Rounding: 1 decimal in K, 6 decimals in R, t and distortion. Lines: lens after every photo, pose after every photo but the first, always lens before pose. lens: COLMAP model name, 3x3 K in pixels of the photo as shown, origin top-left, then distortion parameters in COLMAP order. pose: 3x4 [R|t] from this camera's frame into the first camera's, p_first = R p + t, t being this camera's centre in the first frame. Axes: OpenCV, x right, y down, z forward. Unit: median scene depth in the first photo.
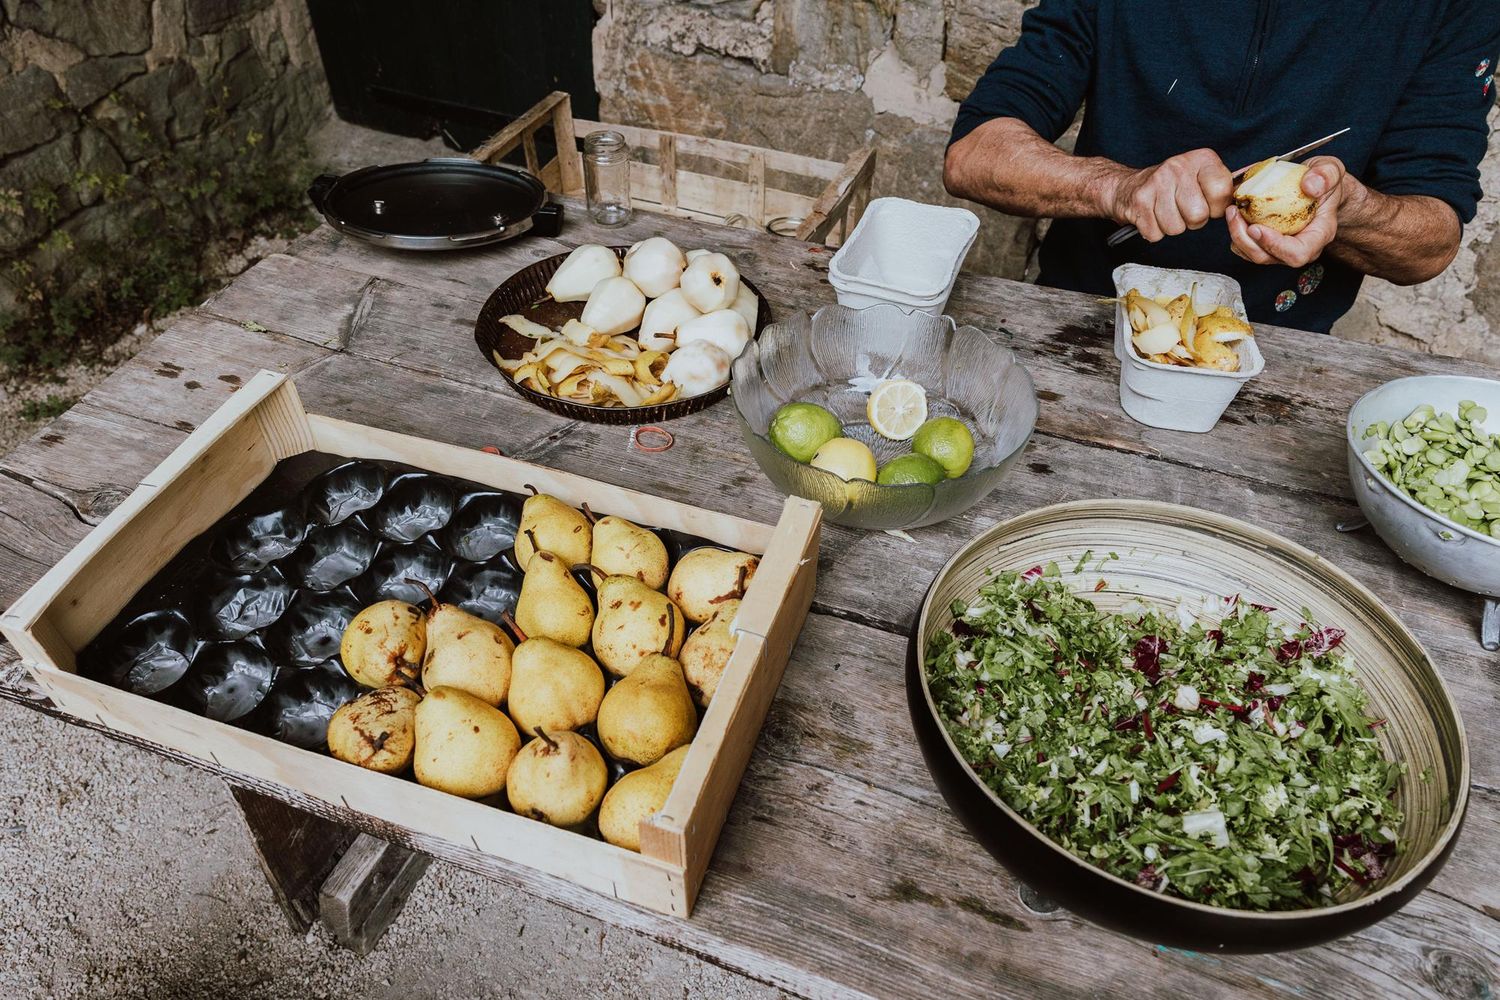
lens RADIAL K [[1067.9, 0, 750.0], [0, 1067.9, 500.0], [0, 0, 1]] dist [0.010827, 0.000777]
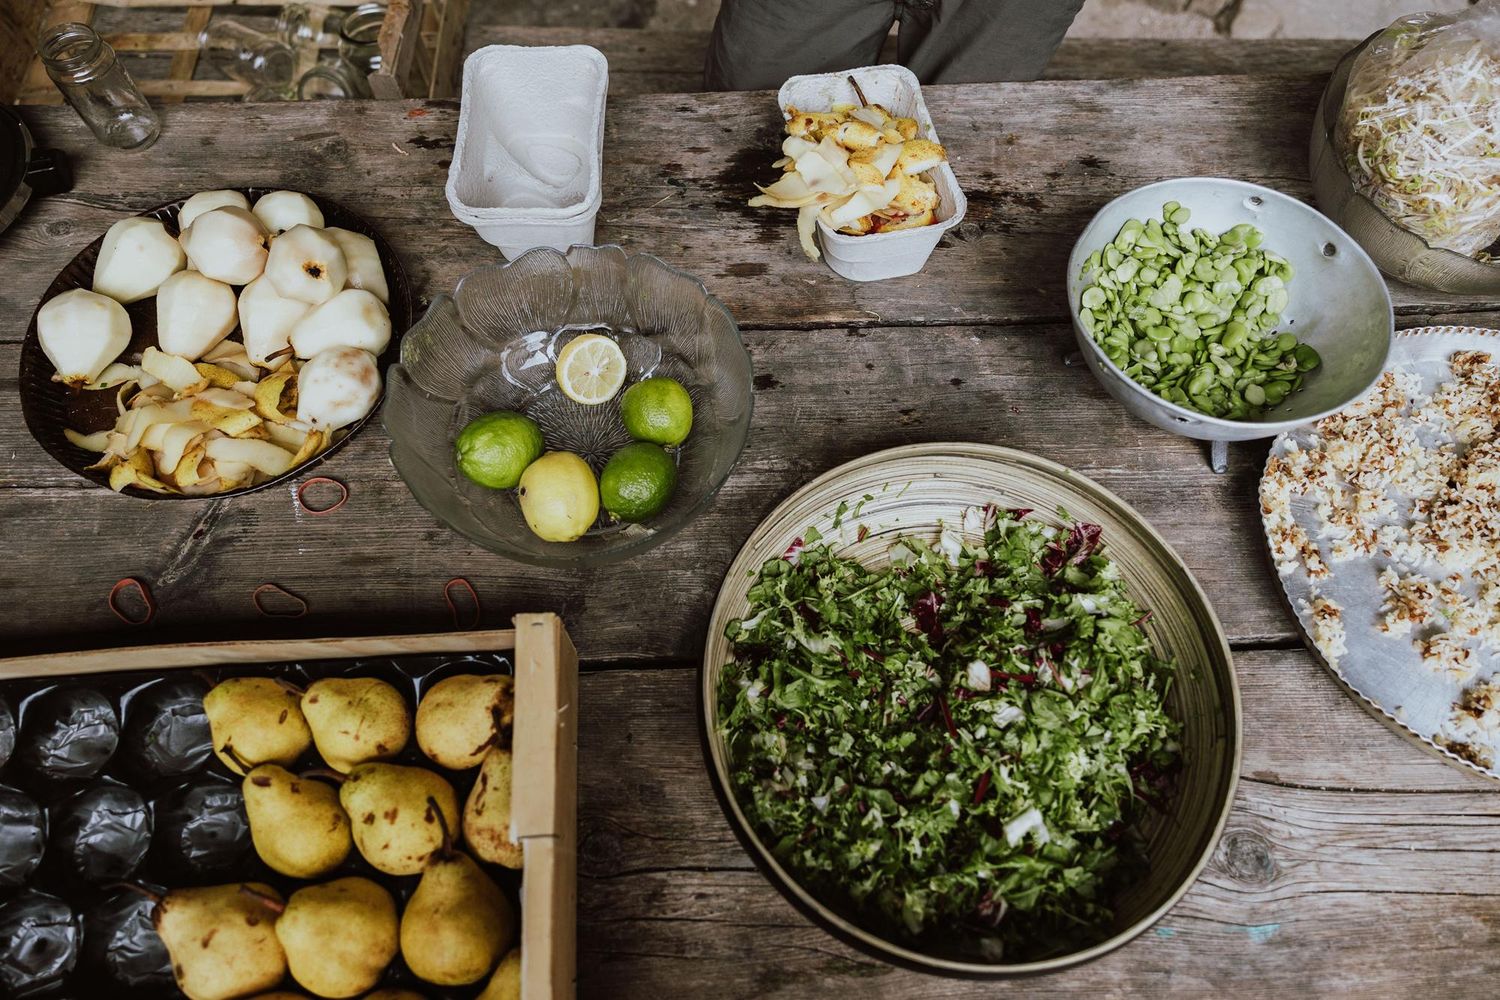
lens RADIAL K [[1012.8, 0, 750.0], [0, 1012.8, 500.0], [0, 0, 1]] dist [0.003714, 0.002492]
pose [[0.923926, -0.346738, 0.161657, 0.109228], [0.258027, 0.876760, 0.405850, -0.359243], [-0.282458, -0.333263, 0.899529, 0.250793]]
